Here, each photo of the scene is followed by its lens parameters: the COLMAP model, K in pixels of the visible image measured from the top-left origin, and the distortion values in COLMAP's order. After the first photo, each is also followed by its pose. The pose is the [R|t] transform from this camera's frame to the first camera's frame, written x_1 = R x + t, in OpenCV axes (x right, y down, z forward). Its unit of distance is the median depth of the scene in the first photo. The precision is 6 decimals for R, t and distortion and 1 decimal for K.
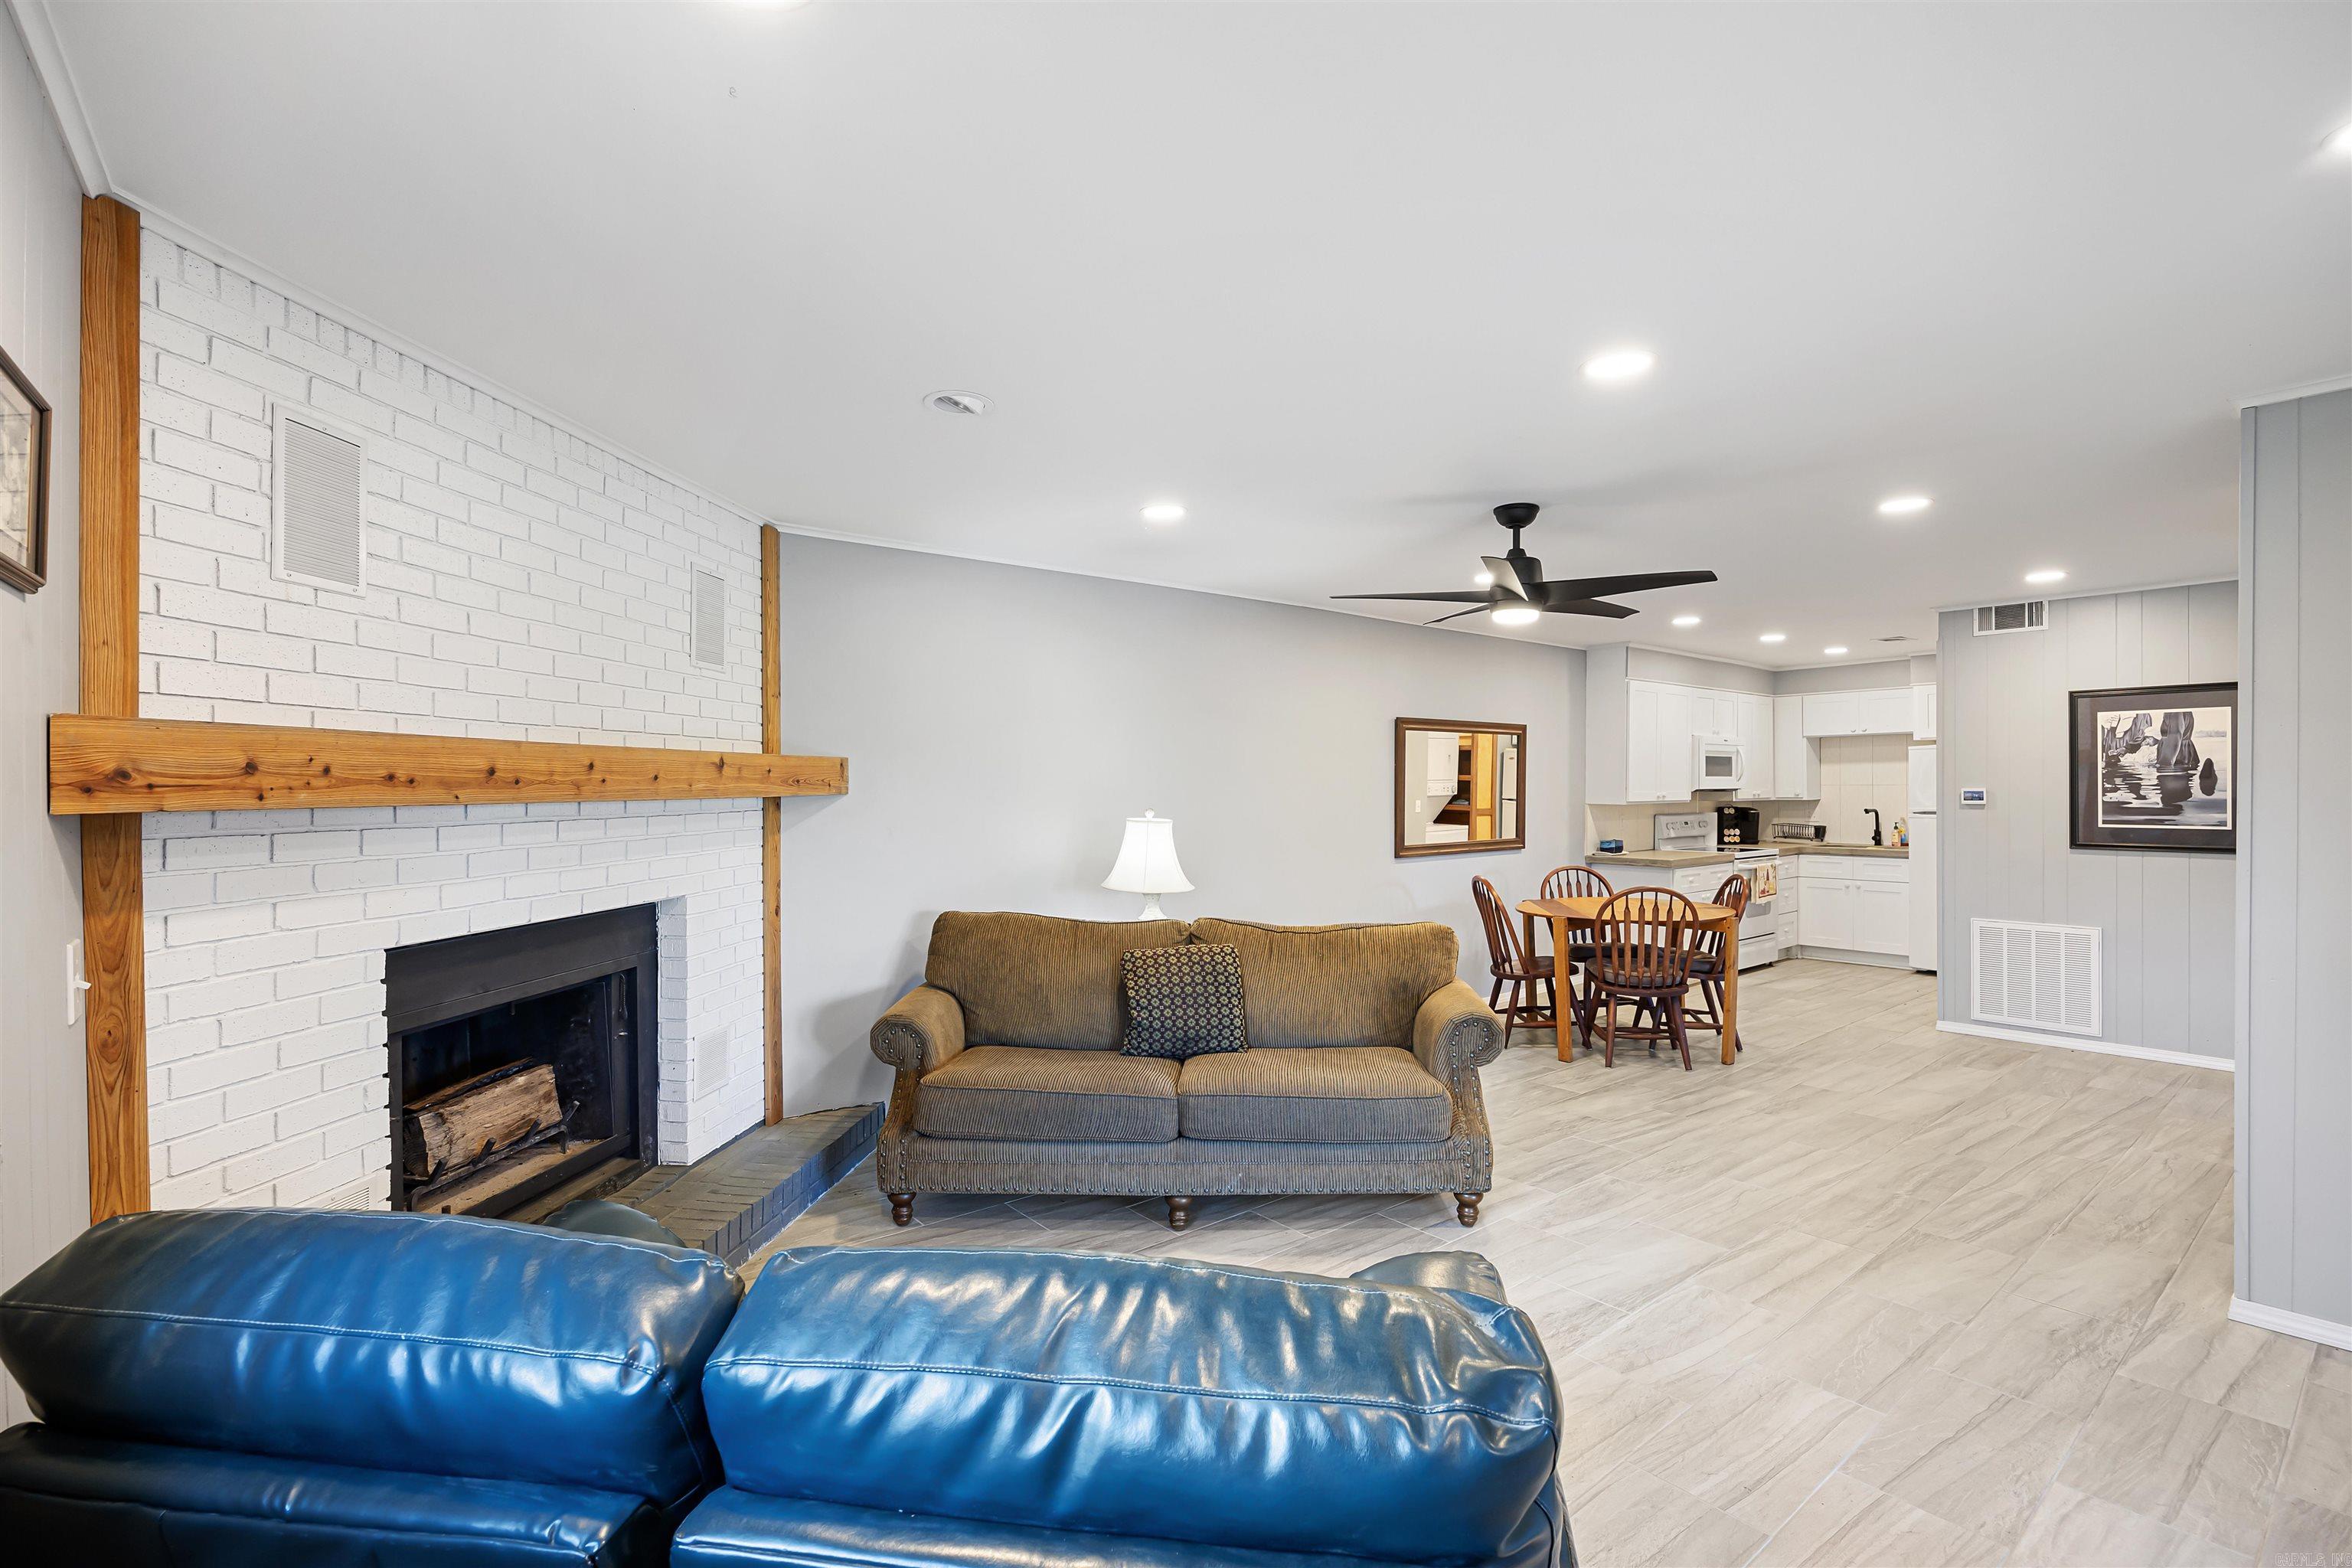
lens RADIAL K [[1052.7, 0, 1186.0], [0, 1052.7, 788.5], [0, 0, 1]] dist [-0.020250, 0.001617]
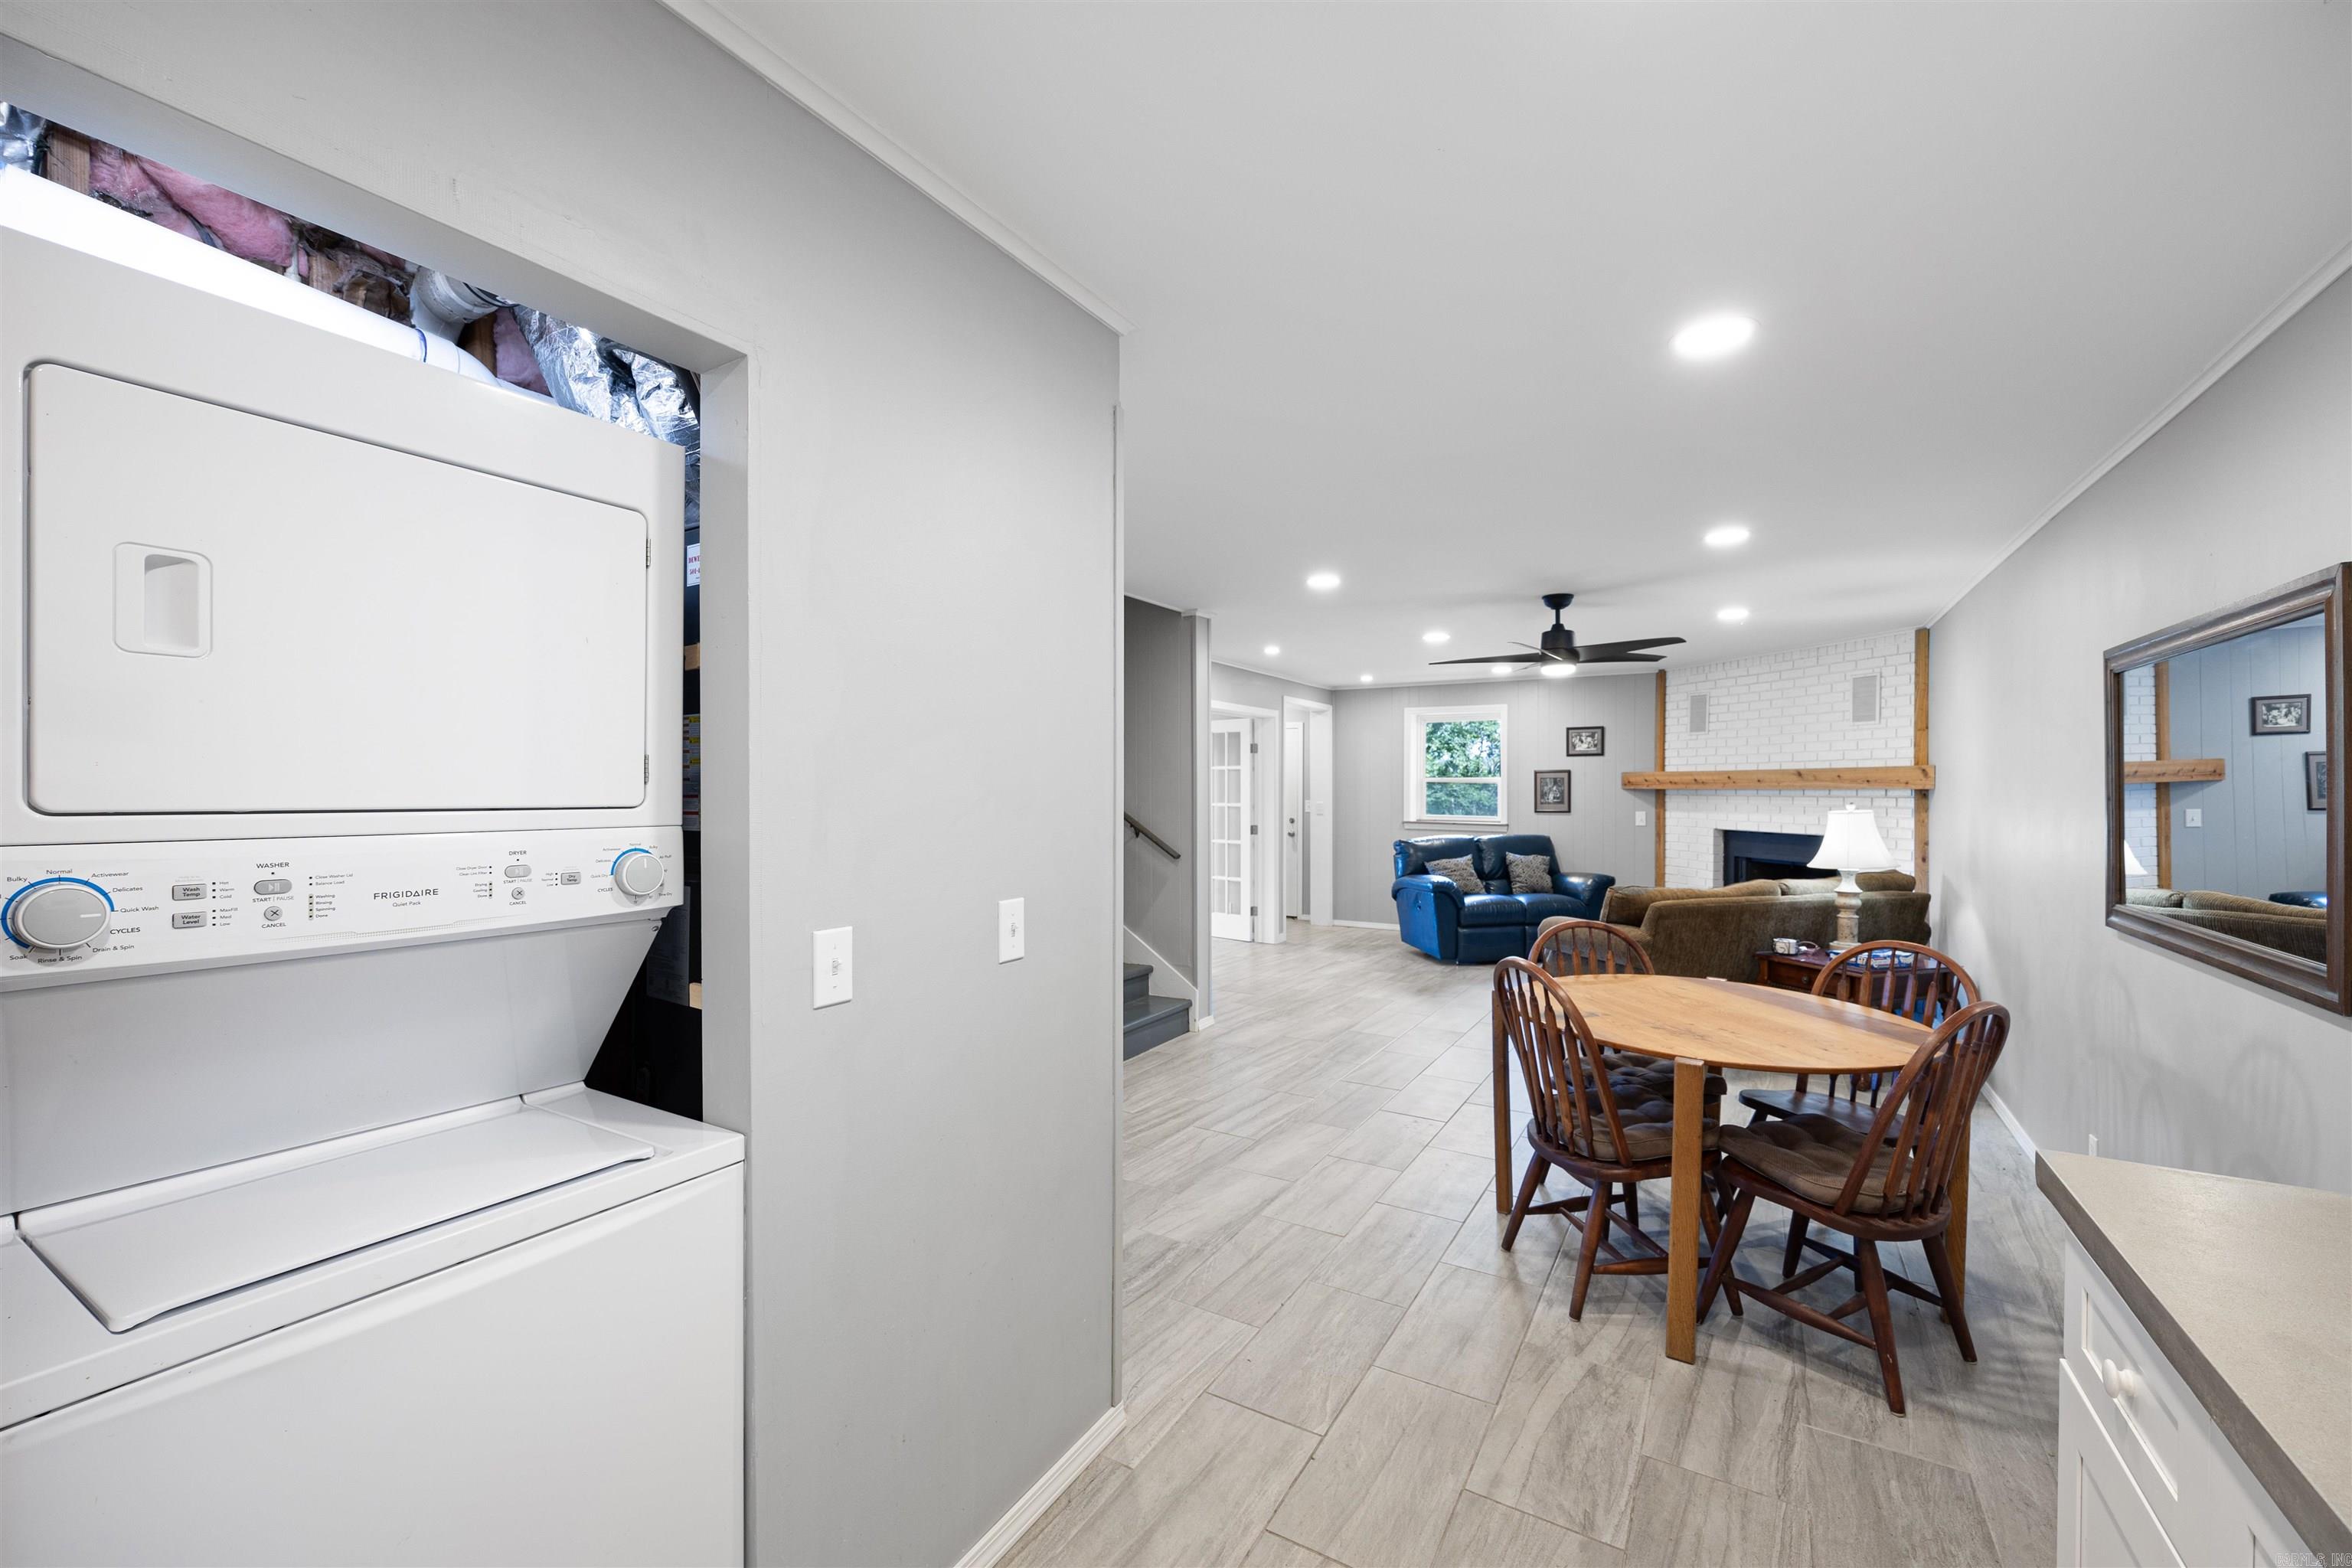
lens RADIAL K [[951.5, 0, 1199.1], [0, 951.5, 802.5], [0, 0, 1]] dist [-0.004253, 0.000421]
pose [[-0.932392, 0.010415, -0.361298, 0.918872], [0.003087, 0.999778, 0.020852, -0.005731], [0.361434, 0.018327, -0.932217, 1.494991]]
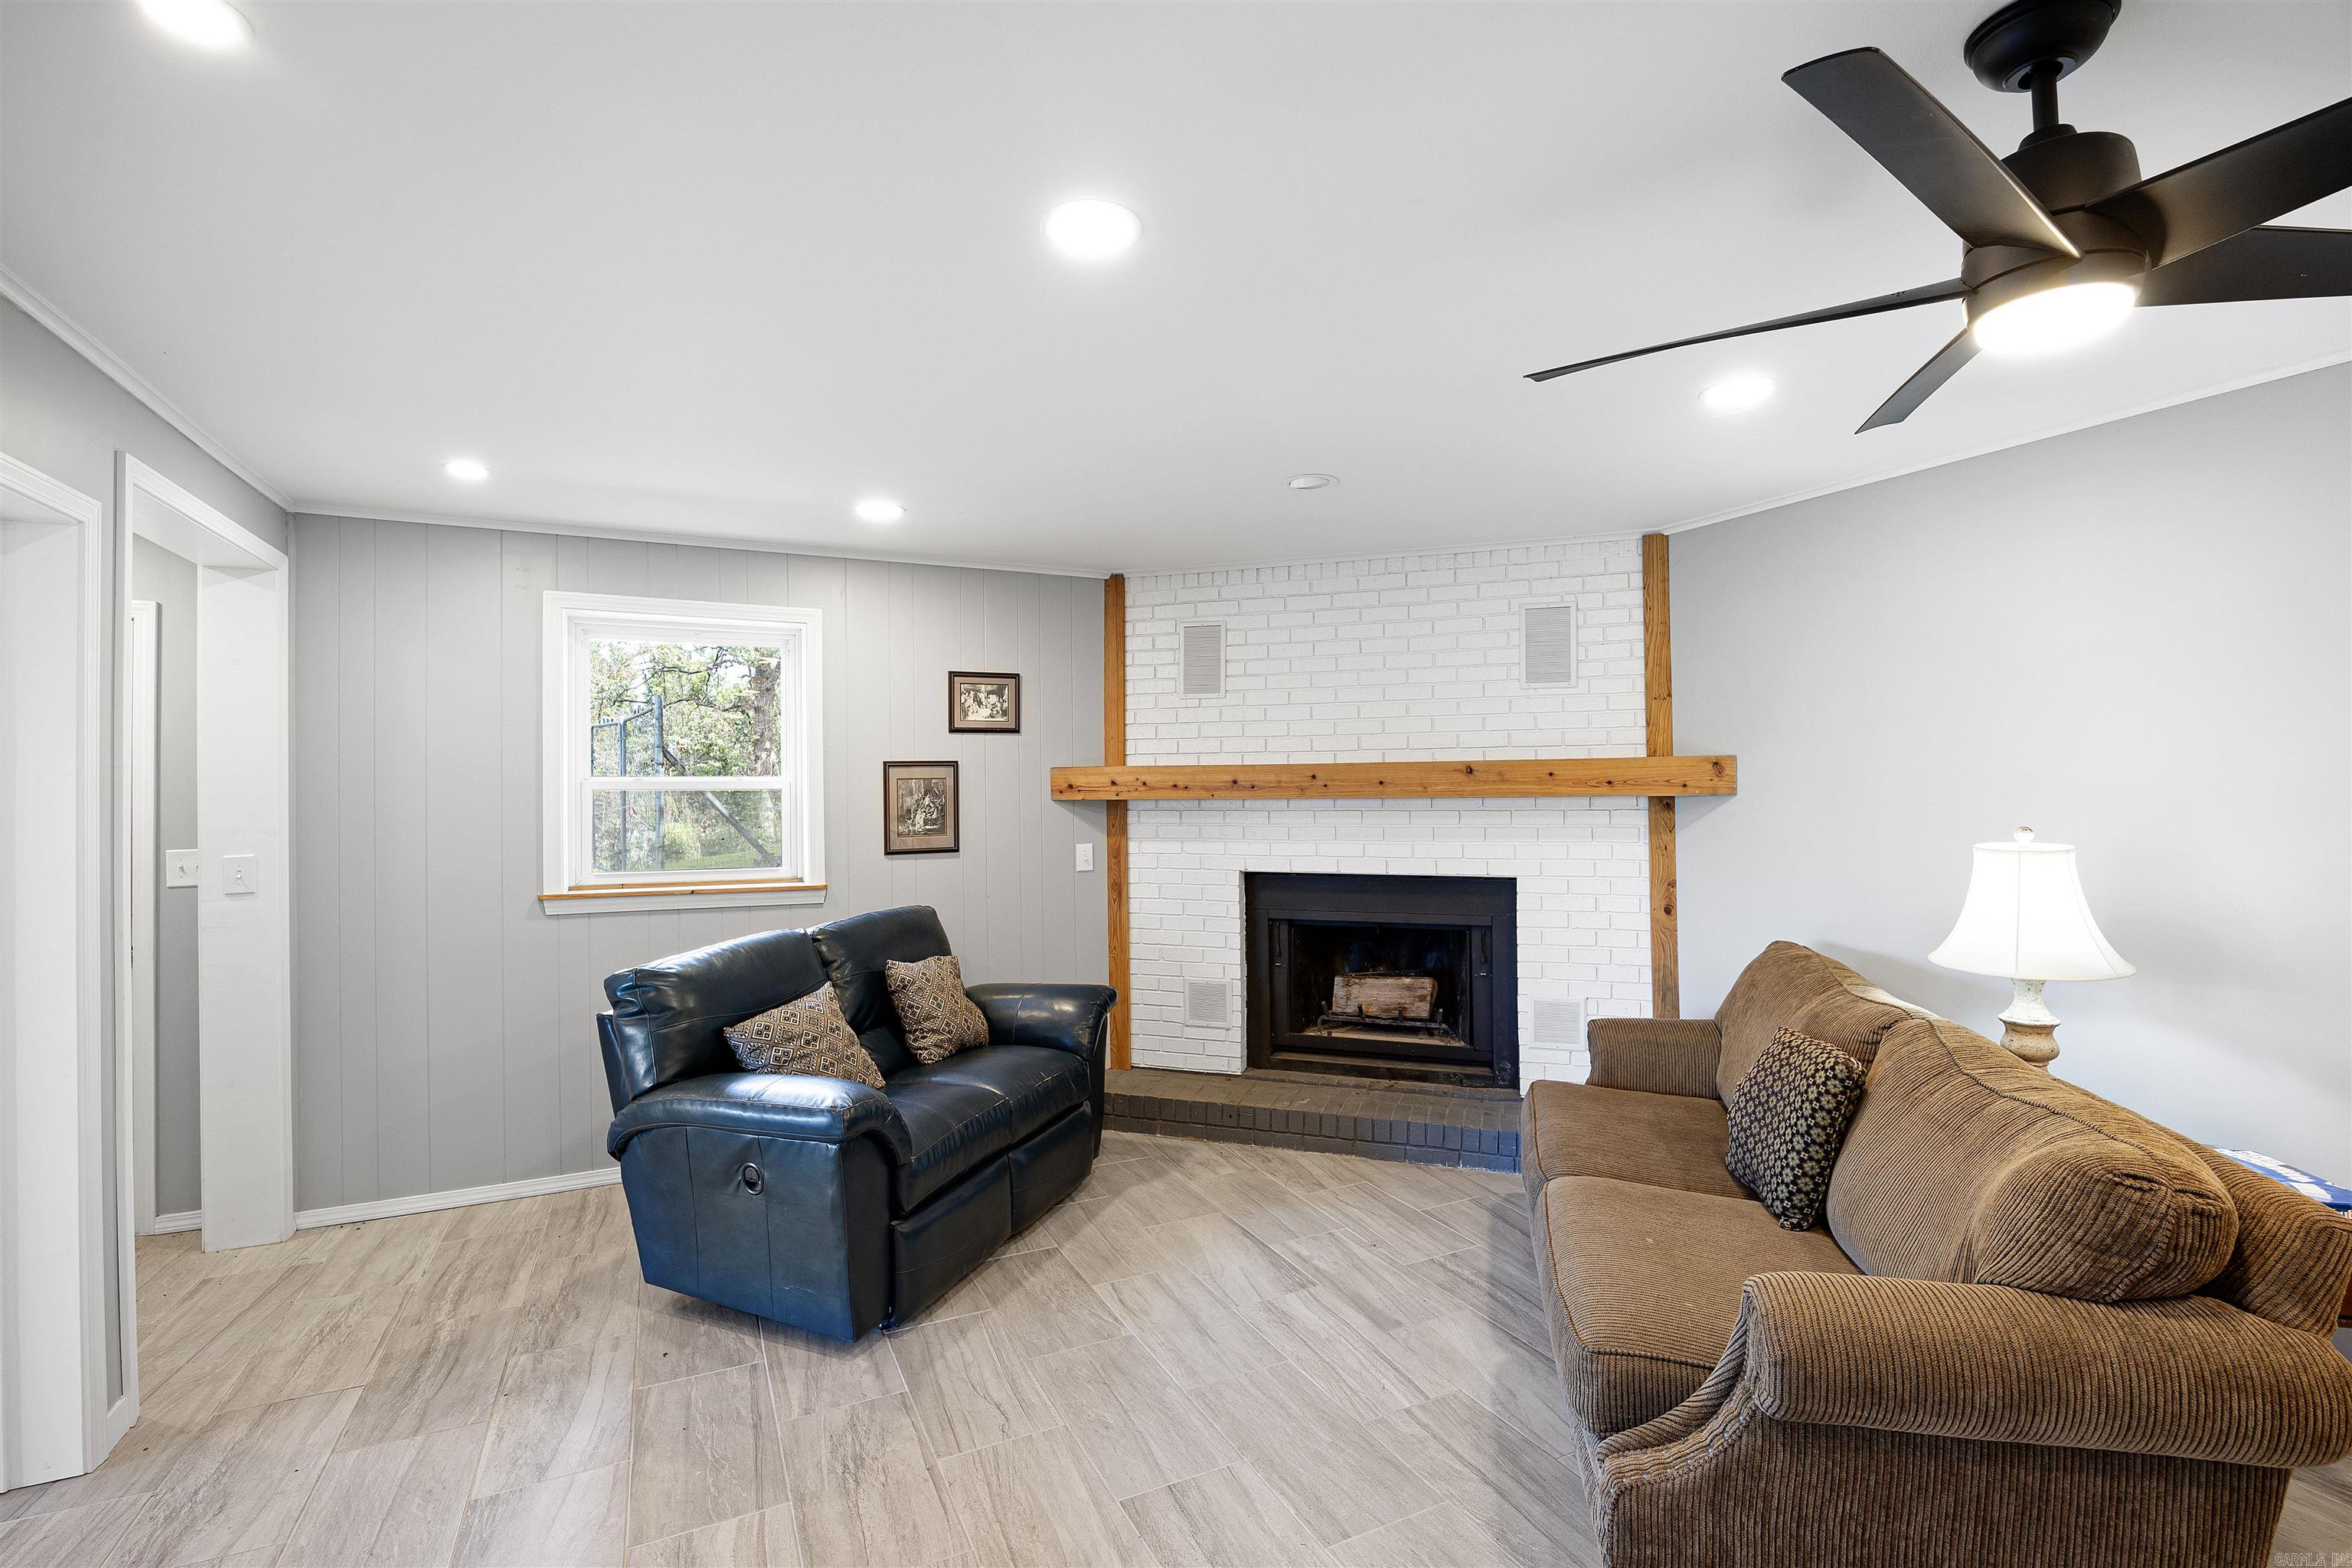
lens RADIAL K [[1052.7, 0, 1175.0], [0, 1052.7, 771.1], [0, 0, 1]] dist [-0.020250, 0.001617]
pose [[-0.225214, -0.007100, -0.974283, 0.530481], [0.007561, 0.999931, -0.009035, -0.008666], [0.974280, -0.009402, -0.225145, 0.576819]]
